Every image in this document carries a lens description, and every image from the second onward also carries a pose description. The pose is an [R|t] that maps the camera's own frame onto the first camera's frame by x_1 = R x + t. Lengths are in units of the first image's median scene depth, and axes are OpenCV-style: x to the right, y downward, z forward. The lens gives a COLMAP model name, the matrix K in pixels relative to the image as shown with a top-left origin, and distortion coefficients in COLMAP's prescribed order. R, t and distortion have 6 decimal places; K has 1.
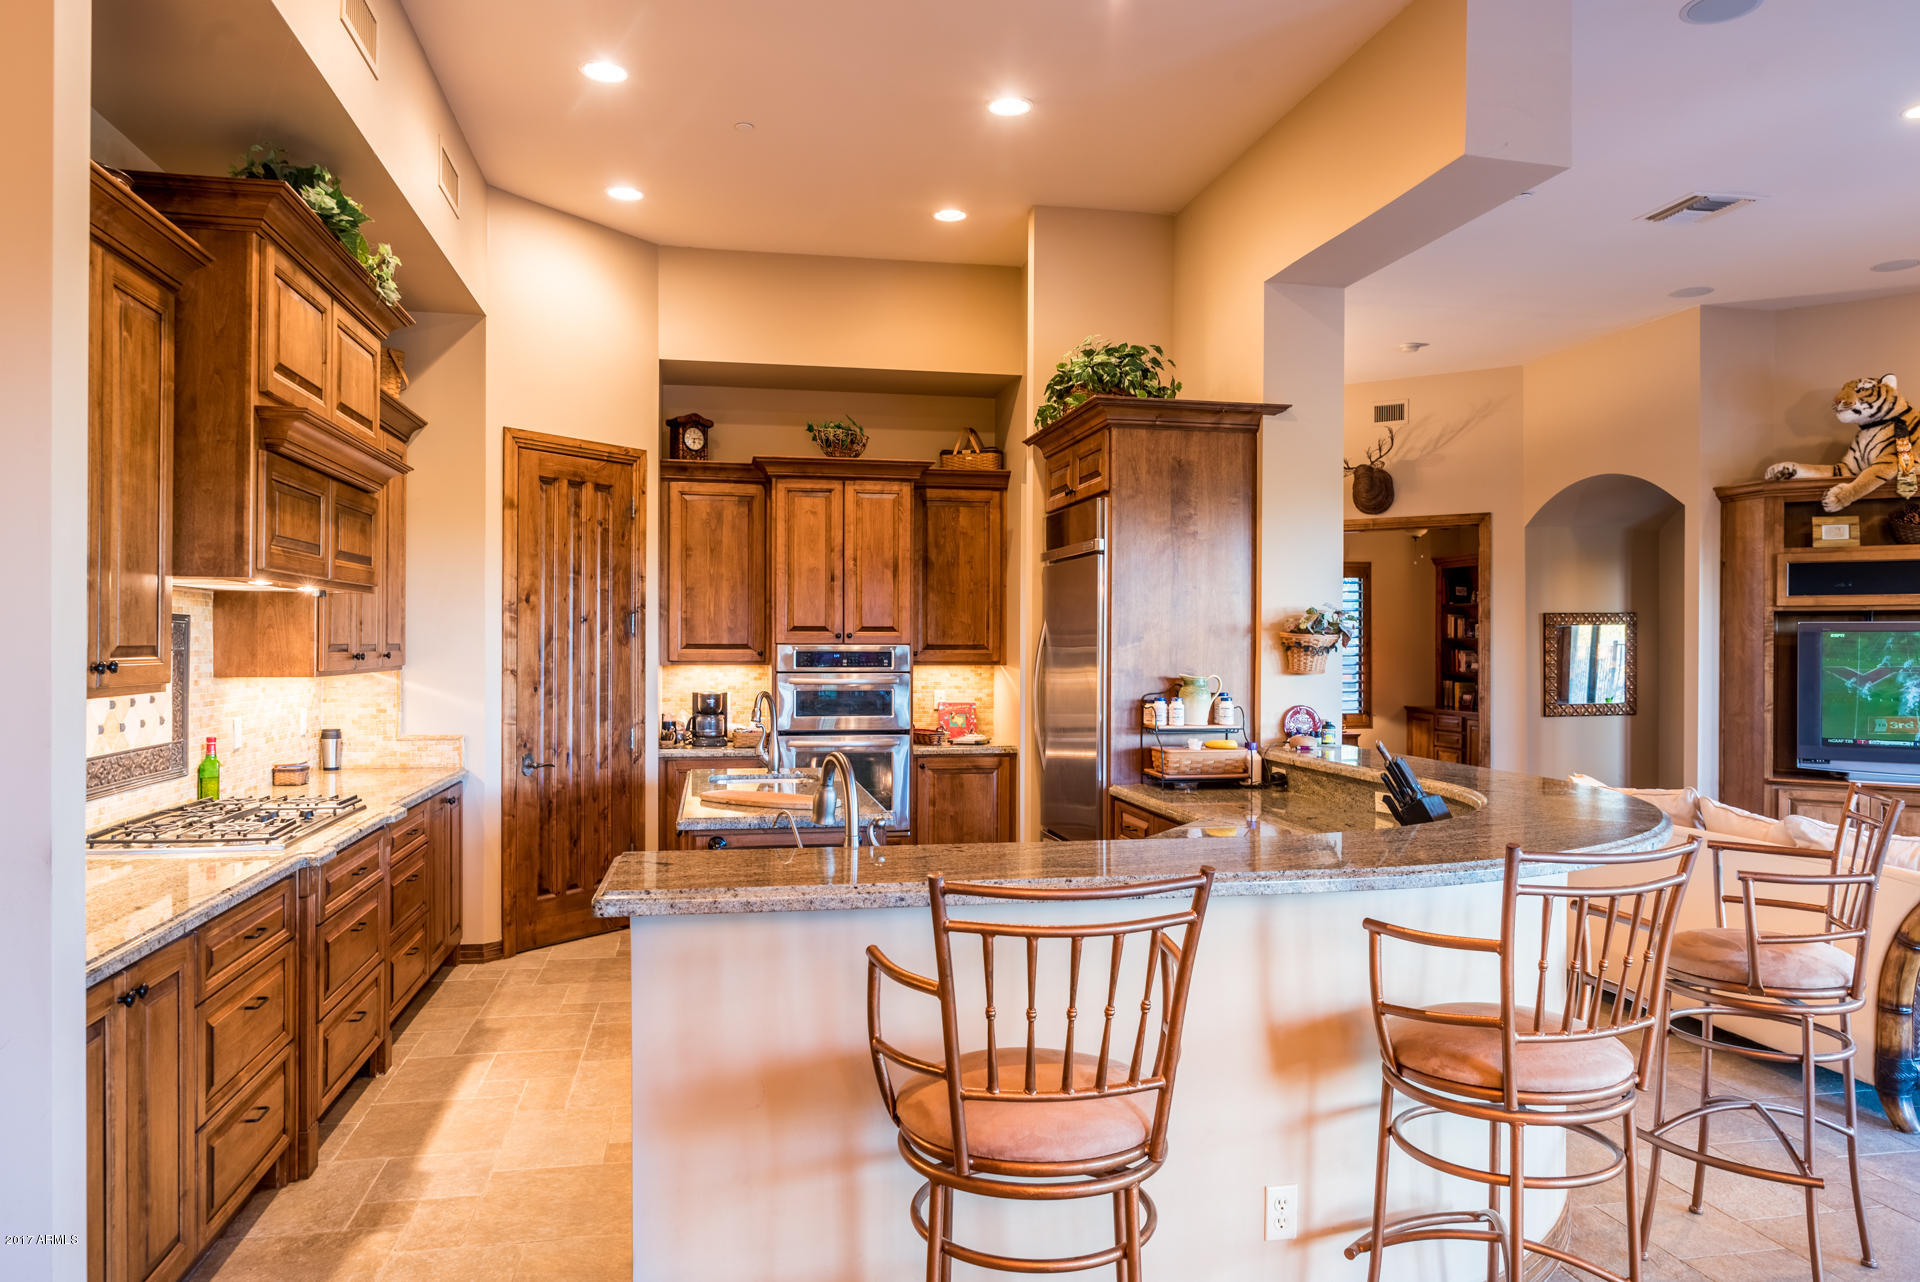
lens RADIAL K [[1289.9, 0, 949.5], [0, 1289.9, 642.9], [0, 0, 1]] dist [-0.008944, 0.003676]
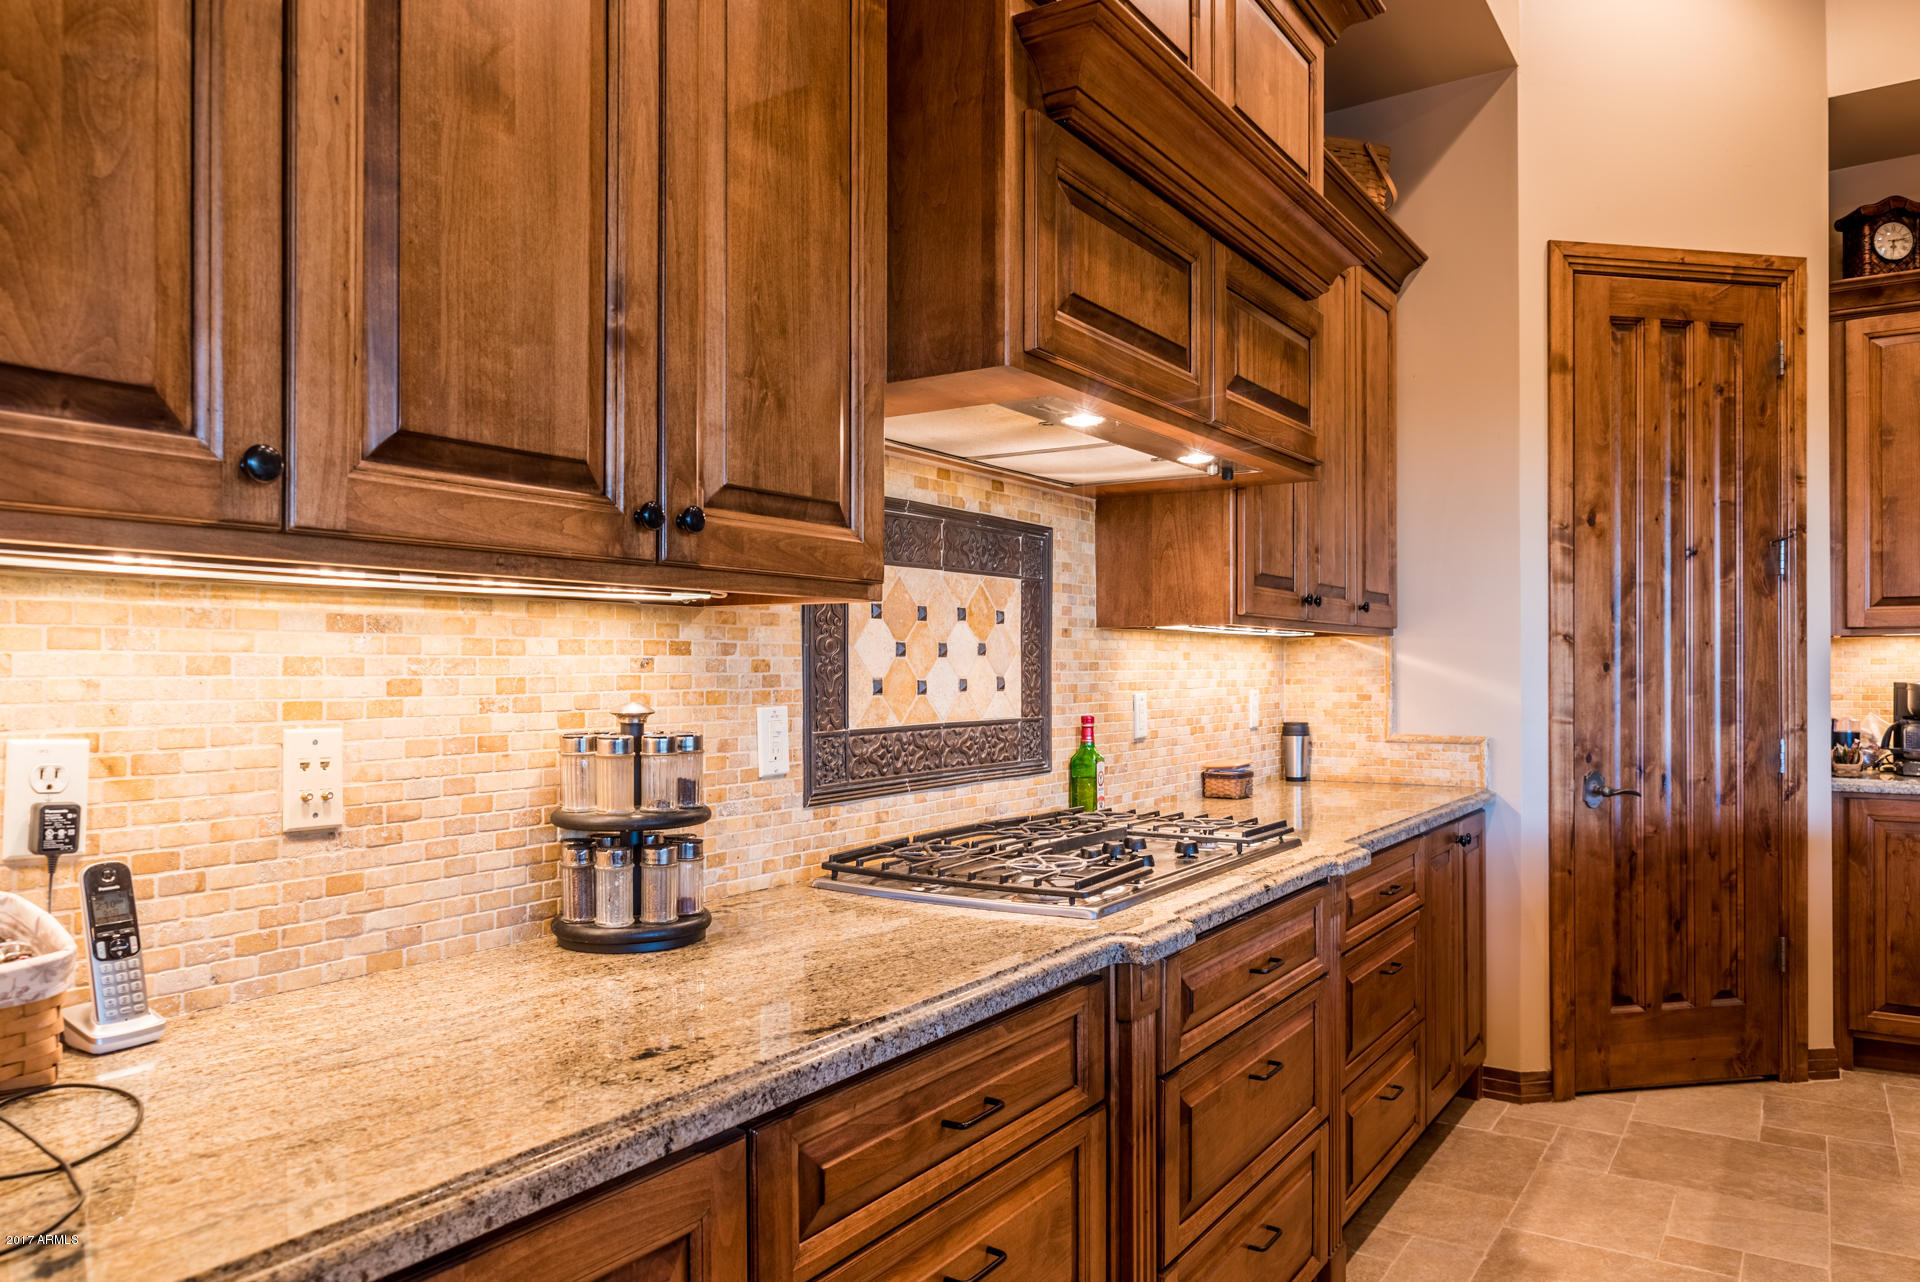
lens RADIAL K [[1289.9, 0, 952.0], [0, 1289.9, 678.1], [0, 0, 1]] dist [-0.008944, 0.003676]
pose [[0.716766, -0.003476, -0.697305, -0.104283], [0.007737, 0.999966, 0.002968, 0.032700], [0.697271, -0.007523, 0.716768, 0.305940]]
